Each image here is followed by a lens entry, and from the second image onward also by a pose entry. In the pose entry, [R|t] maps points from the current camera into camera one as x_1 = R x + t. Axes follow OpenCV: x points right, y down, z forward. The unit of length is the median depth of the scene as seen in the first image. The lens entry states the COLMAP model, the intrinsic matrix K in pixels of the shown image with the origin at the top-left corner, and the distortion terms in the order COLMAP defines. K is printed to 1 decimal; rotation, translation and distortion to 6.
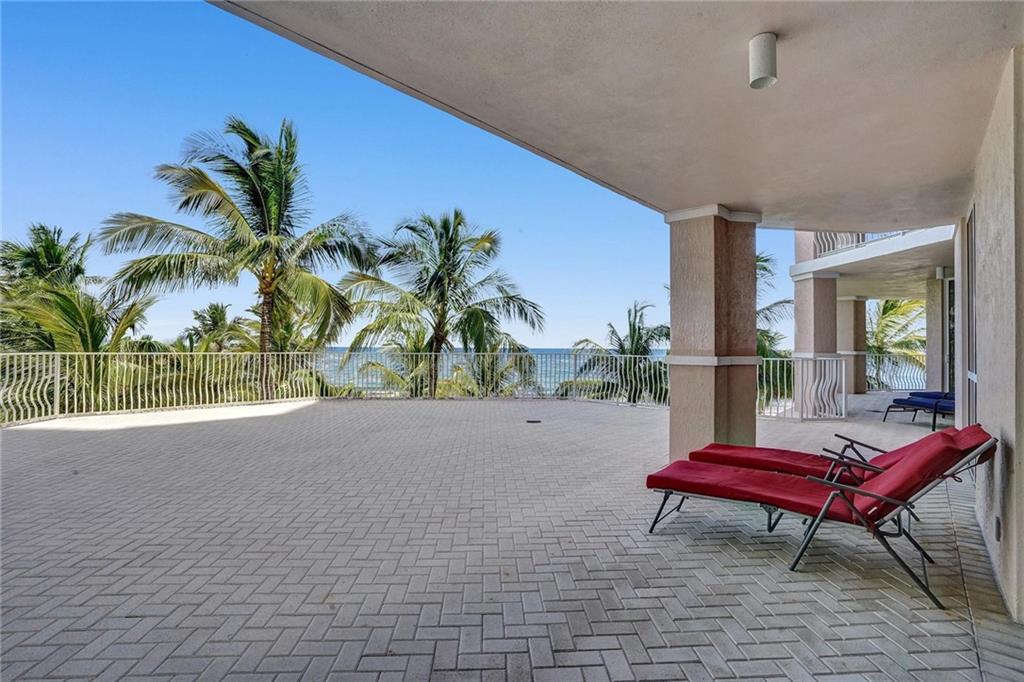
lens RADIAL K [[476.5, 0, 512.0], [0, 476.5, 341.0], [0, 0, 1]] dist [-0.073989, -0.000056]
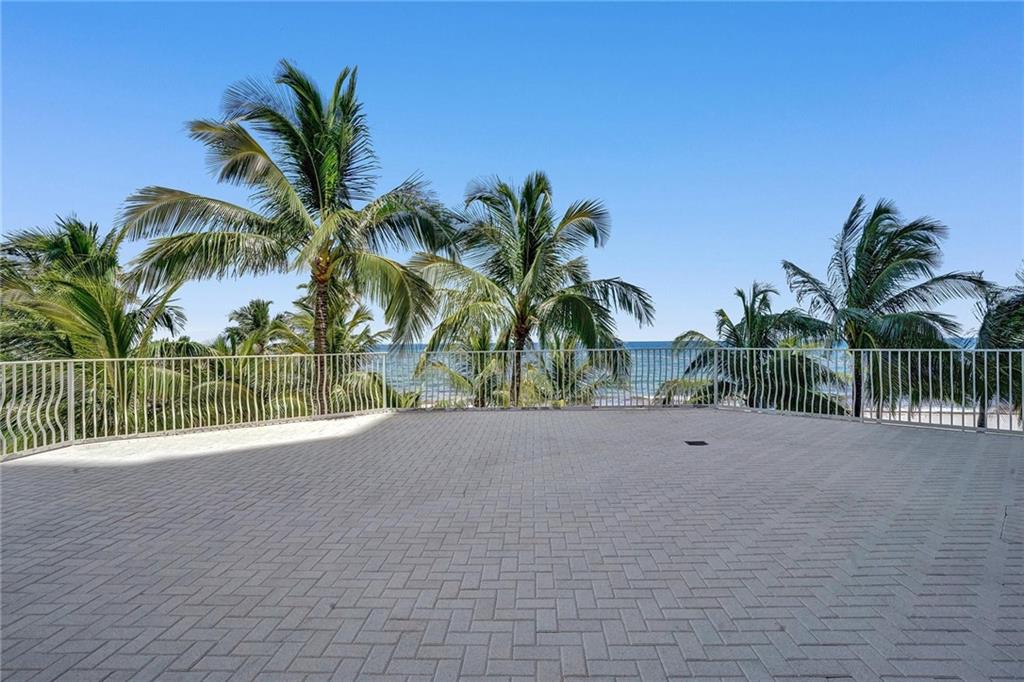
lens RADIAL K [[506.2, 0, 512.0], [0, 506.2, 341.0], [0, 0, 1]] dist [-0.100501, -0.000296]
pose [[0.995914, -0.018980, -0.088291, -0.118107], [0.019845, 0.999763, 0.008931, 0.001575], [0.088100, -0.010647, 0.996055, 0.160438]]
